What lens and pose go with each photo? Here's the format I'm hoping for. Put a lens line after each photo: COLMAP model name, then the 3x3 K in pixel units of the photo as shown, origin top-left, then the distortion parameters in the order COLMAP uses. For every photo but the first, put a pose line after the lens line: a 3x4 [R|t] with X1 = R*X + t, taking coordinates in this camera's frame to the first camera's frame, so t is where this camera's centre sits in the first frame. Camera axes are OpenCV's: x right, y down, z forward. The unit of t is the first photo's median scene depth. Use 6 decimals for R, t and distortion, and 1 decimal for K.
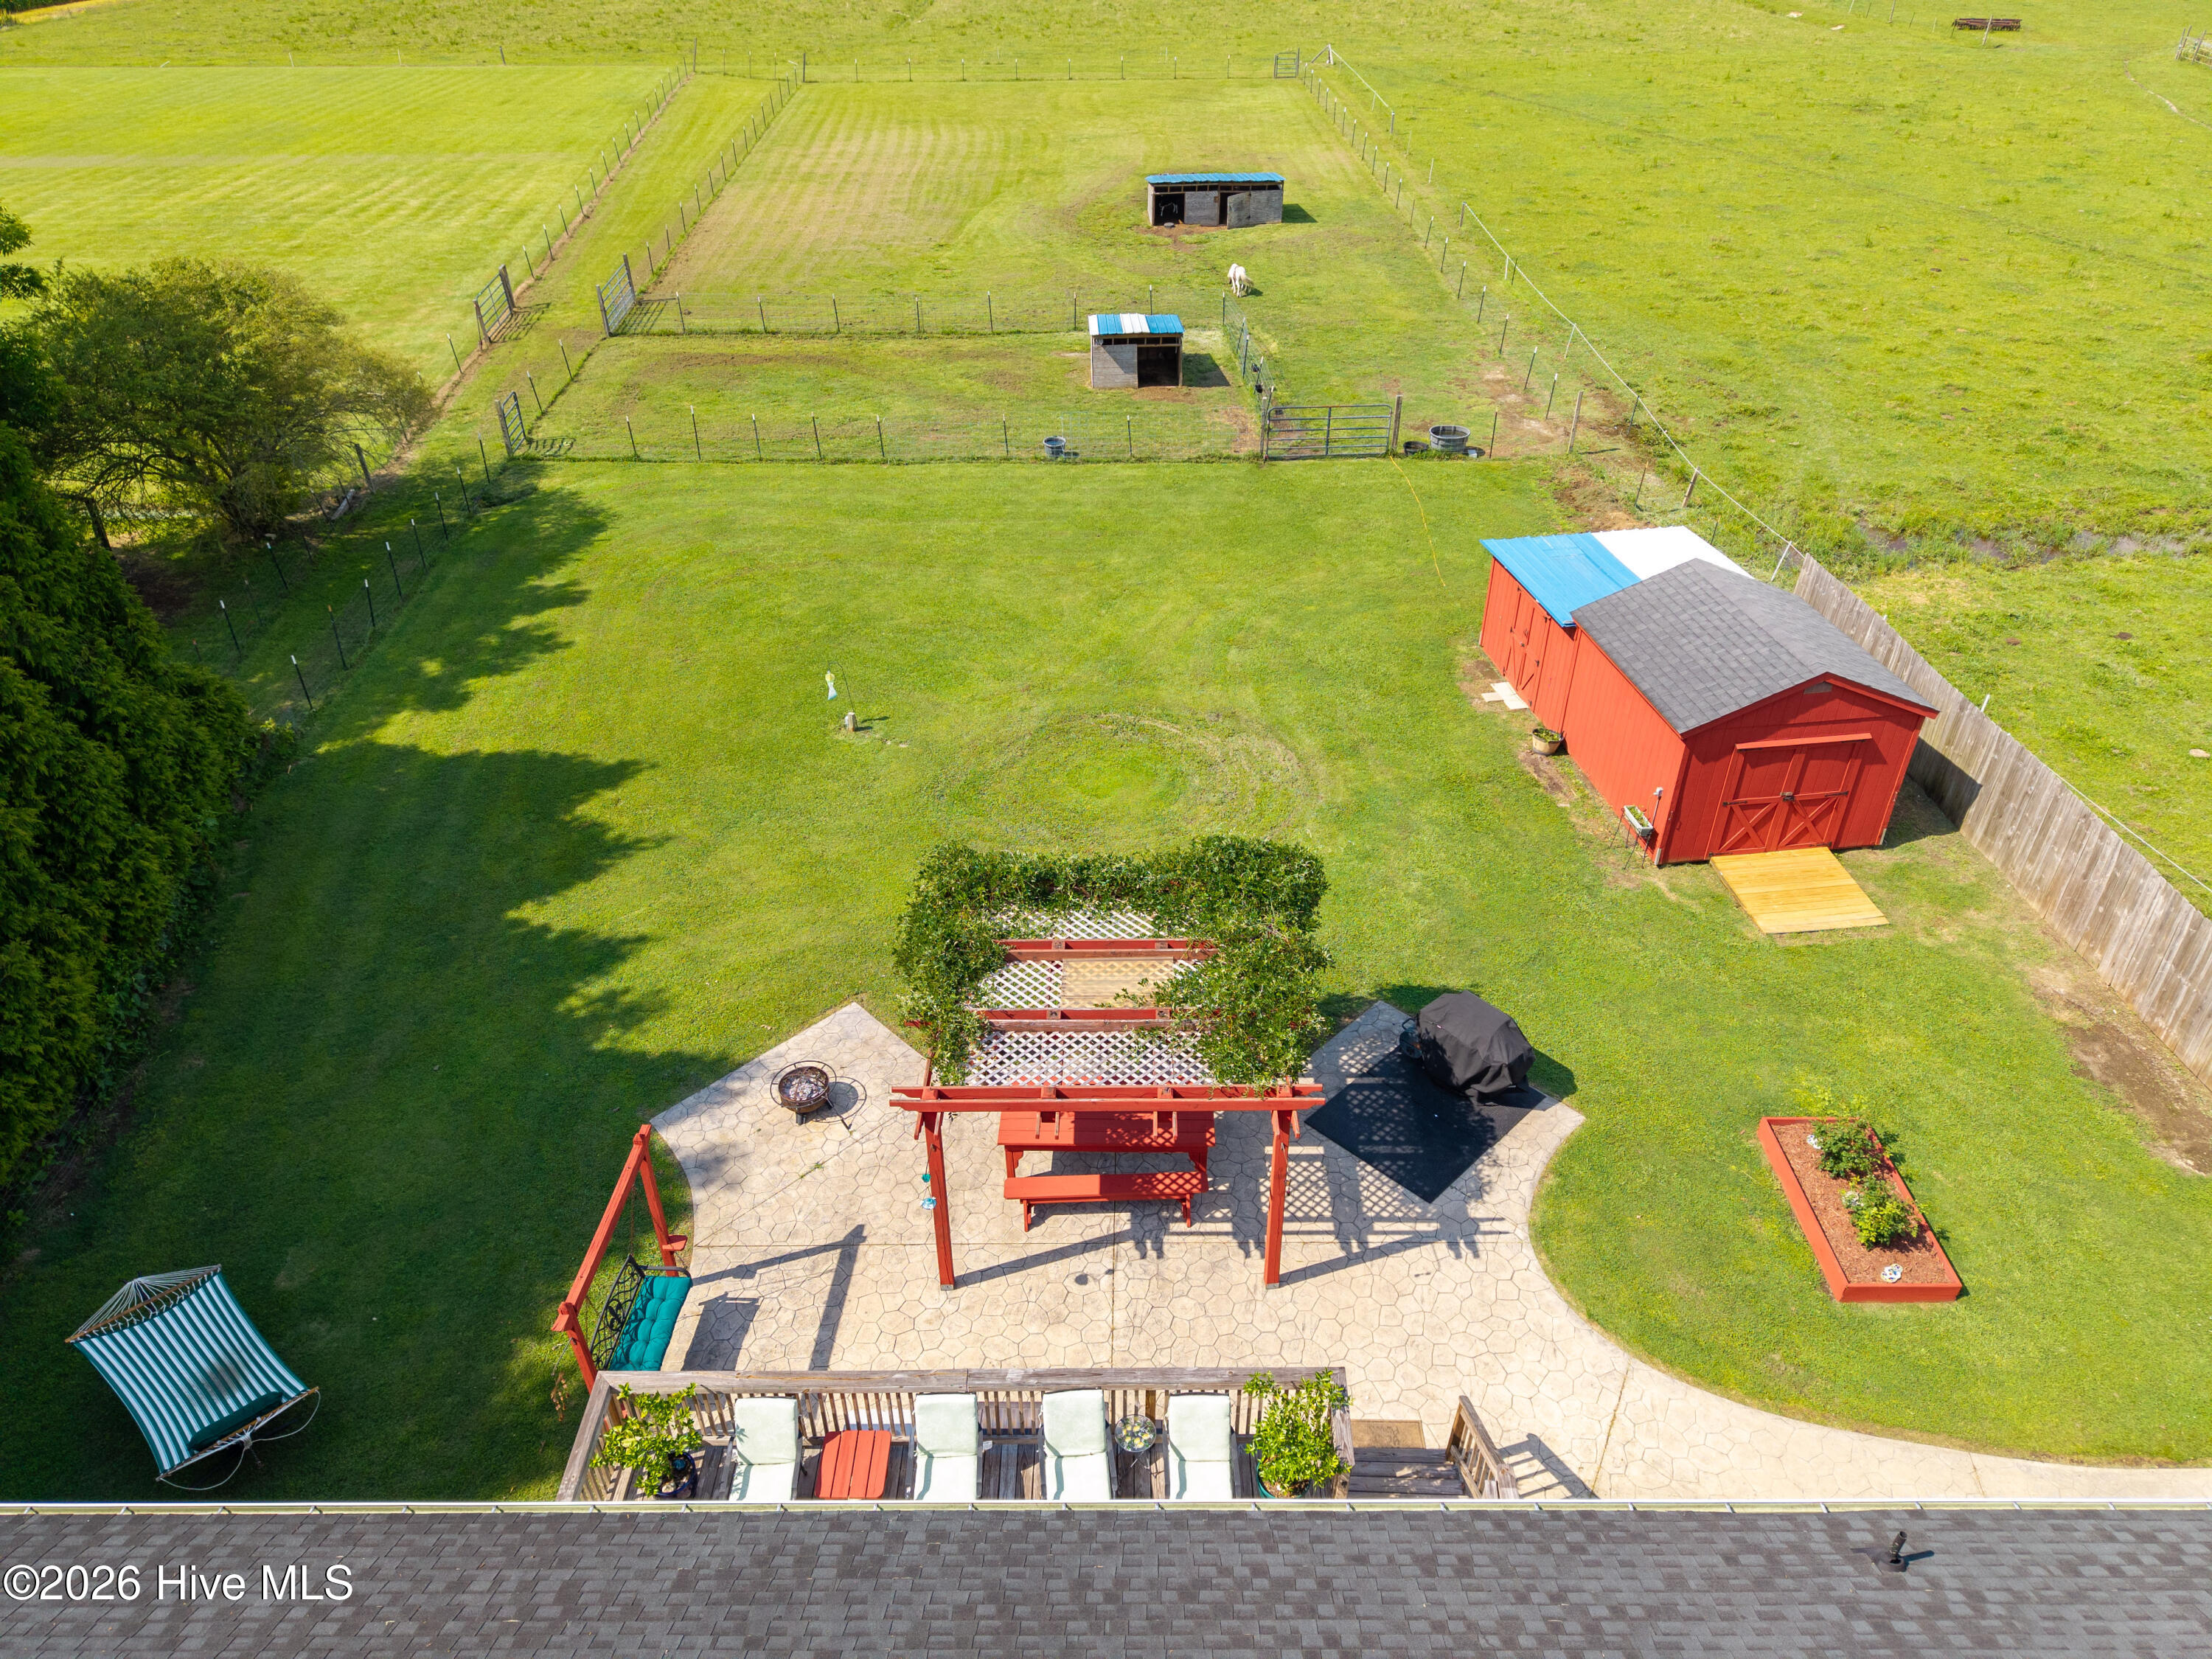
lens RADIAL K [[1455.8, 0, 1099.2], [0, 1455.8, 839.8], [0, 0, 1]] dist [-0.024611, 0.008380]
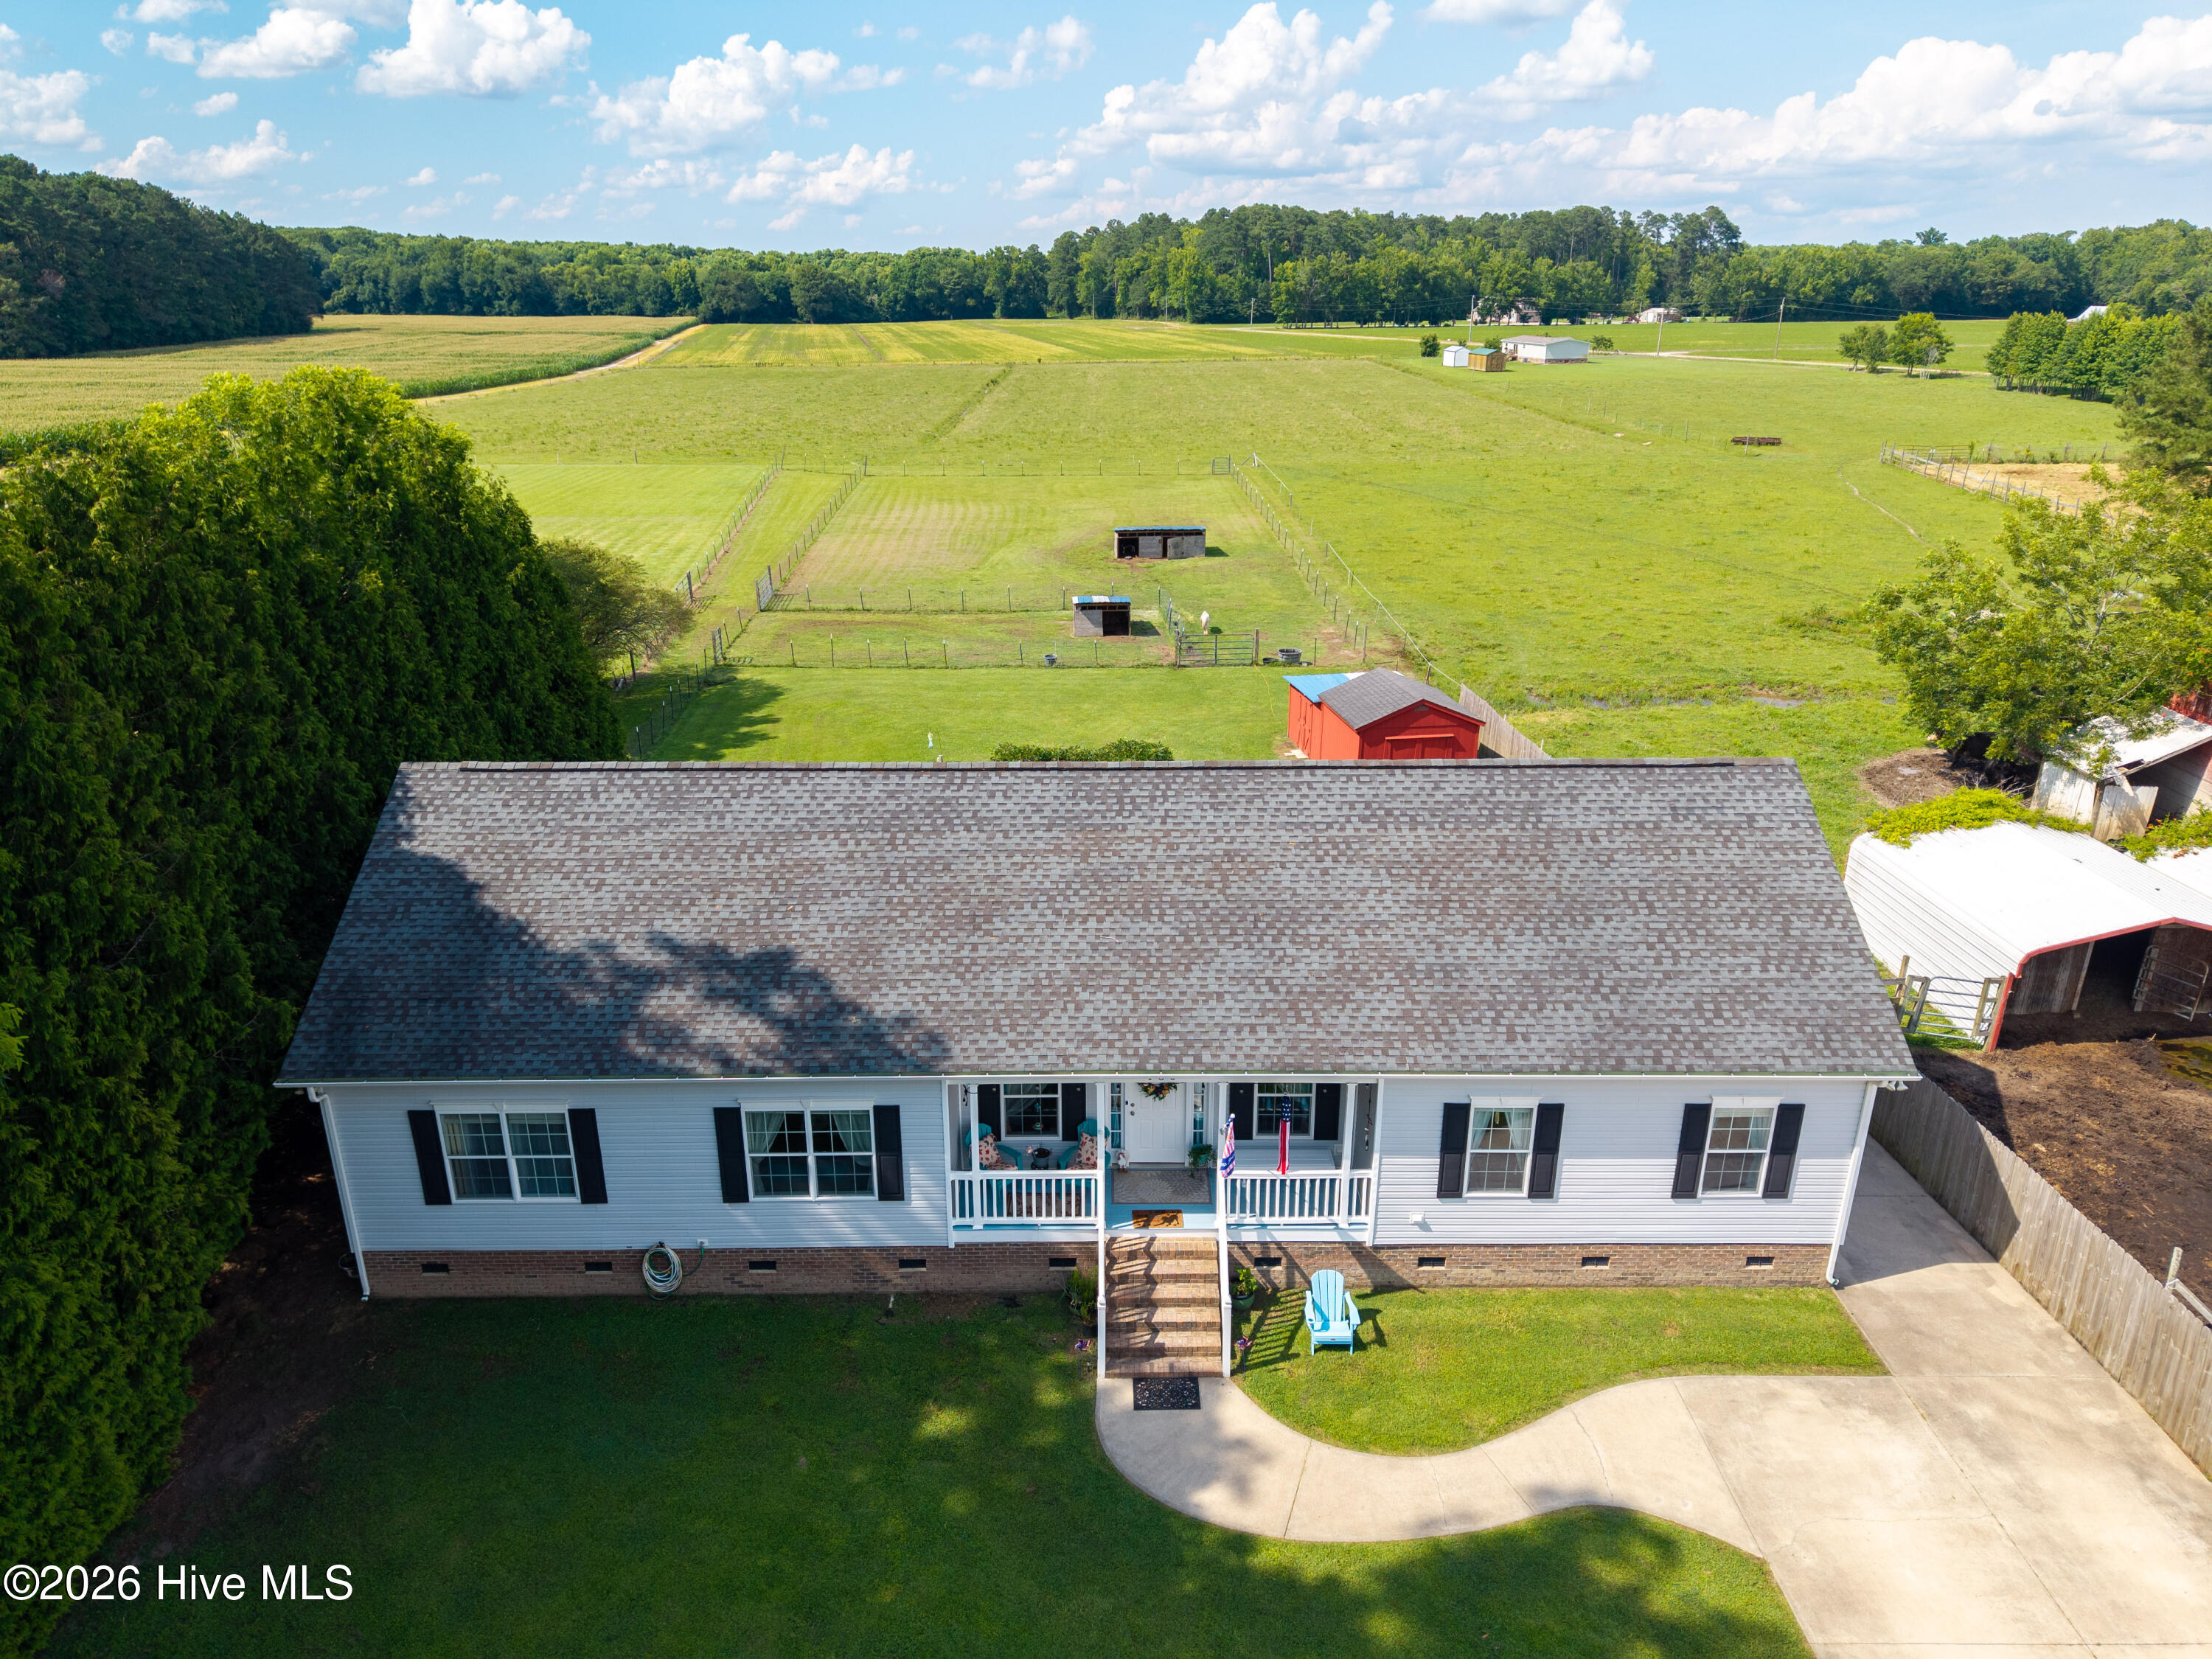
lens RADIAL K [[1455.8, 0, 1109.0], [0, 1455.8, 817.7], [0, 0, 1]] dist [-0.024611, 0.008380]
pose [[0.999909, 0.000558, 0.013512, 0.011134], [0.003013, 0.964859, -0.262749, 0.274534], [-0.013184, 0.262766, 0.964770, -0.443908]]
